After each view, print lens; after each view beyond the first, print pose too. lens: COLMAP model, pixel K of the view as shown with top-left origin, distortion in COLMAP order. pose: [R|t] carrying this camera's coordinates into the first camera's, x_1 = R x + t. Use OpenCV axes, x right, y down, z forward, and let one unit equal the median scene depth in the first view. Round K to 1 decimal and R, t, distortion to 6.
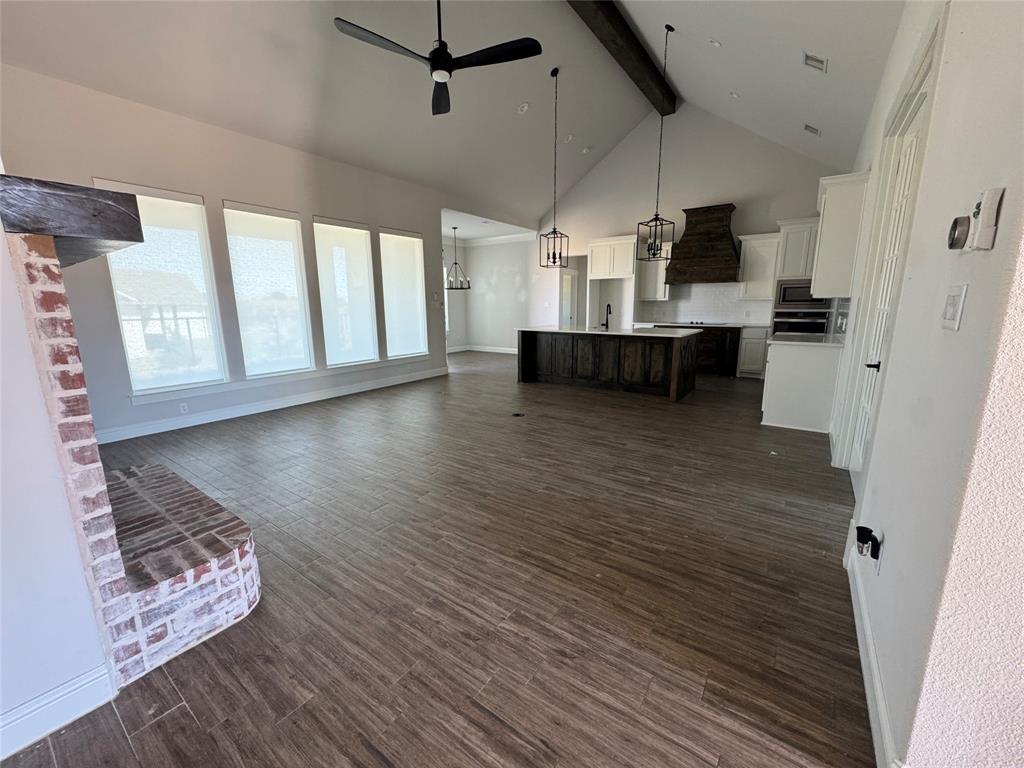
lens RADIAL K [[411.1, 0, 510.6], [0, 411.1, 383.4], [0, 0, 1]] dist [-0.000022, -0.000021]
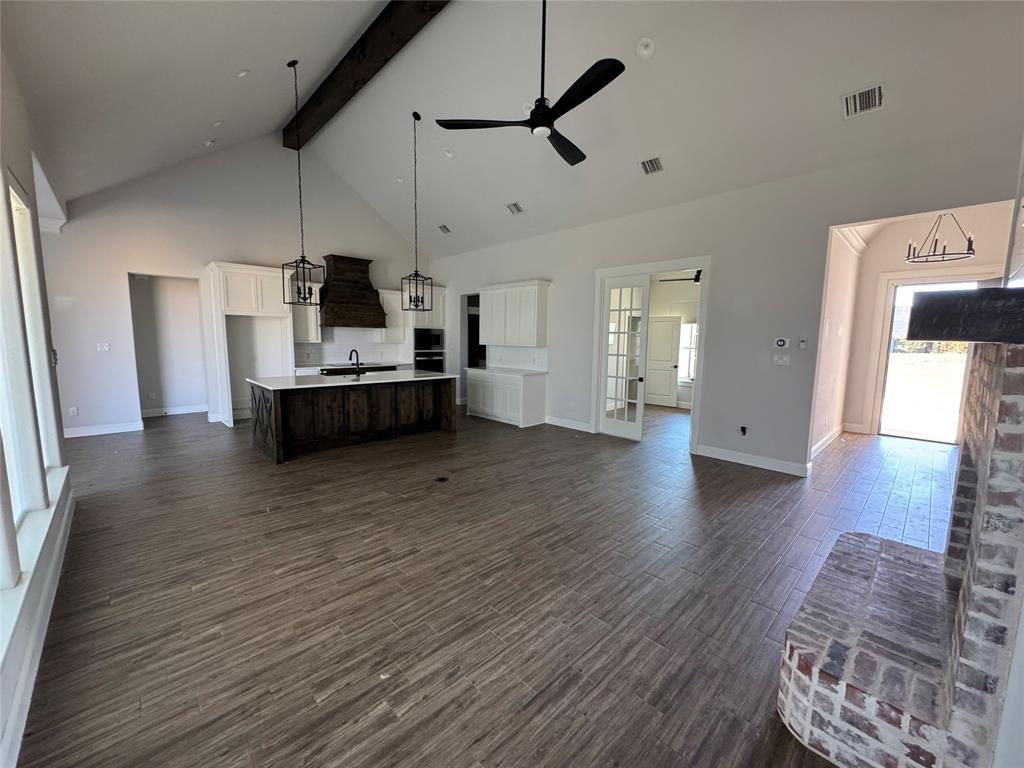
lens RADIAL K [[413.1, 0, 515.8], [0, 413.1, 389.0], [0, 0, 1]] dist [-0.027477, 0.000174]
pose [[0.171653, -0.110213, 0.978973, -0.763666], [0.176834, 0.981030, 0.079439, -0.147231], [-0.969157, 0.159479, 0.187887, 0.635651]]
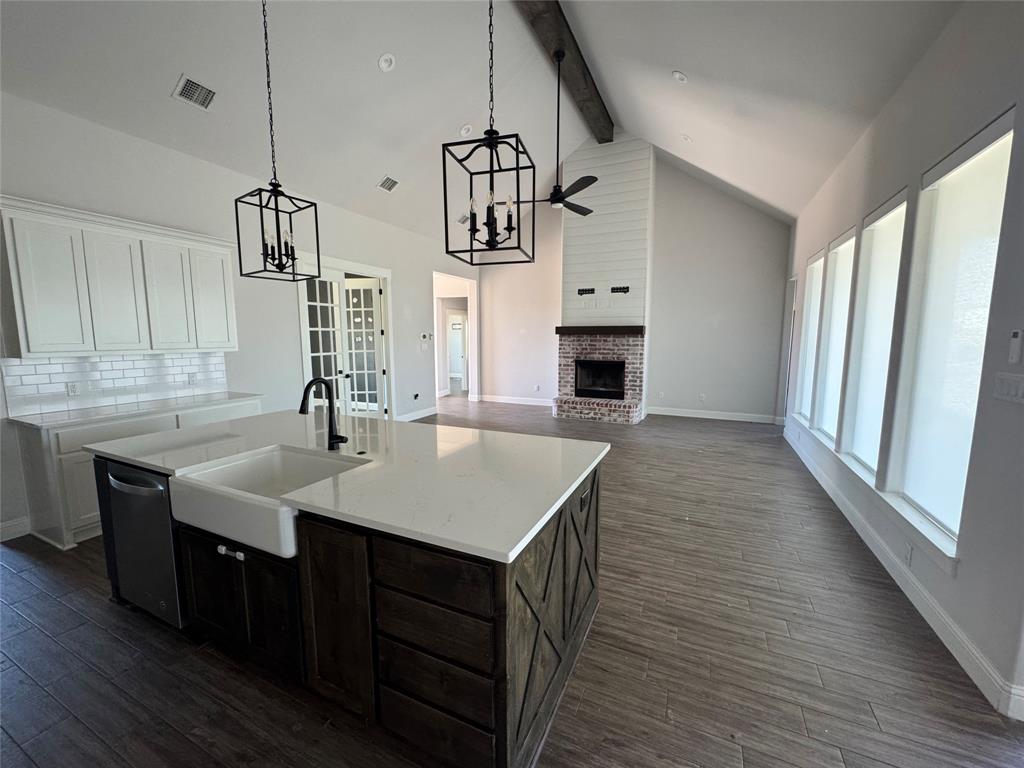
lens RADIAL K [[411.1, 0, 510.6], [0, 411.1, 383.4], [0, 0, 1]] dist [-0.000022, -0.000021]
pose [[-0.982148, 0.029986, -0.185704, 0.209147], [-0.029080, 0.951142, 0.307381, -0.372685], [0.185848, 0.307294, -0.933290, 1.699186]]
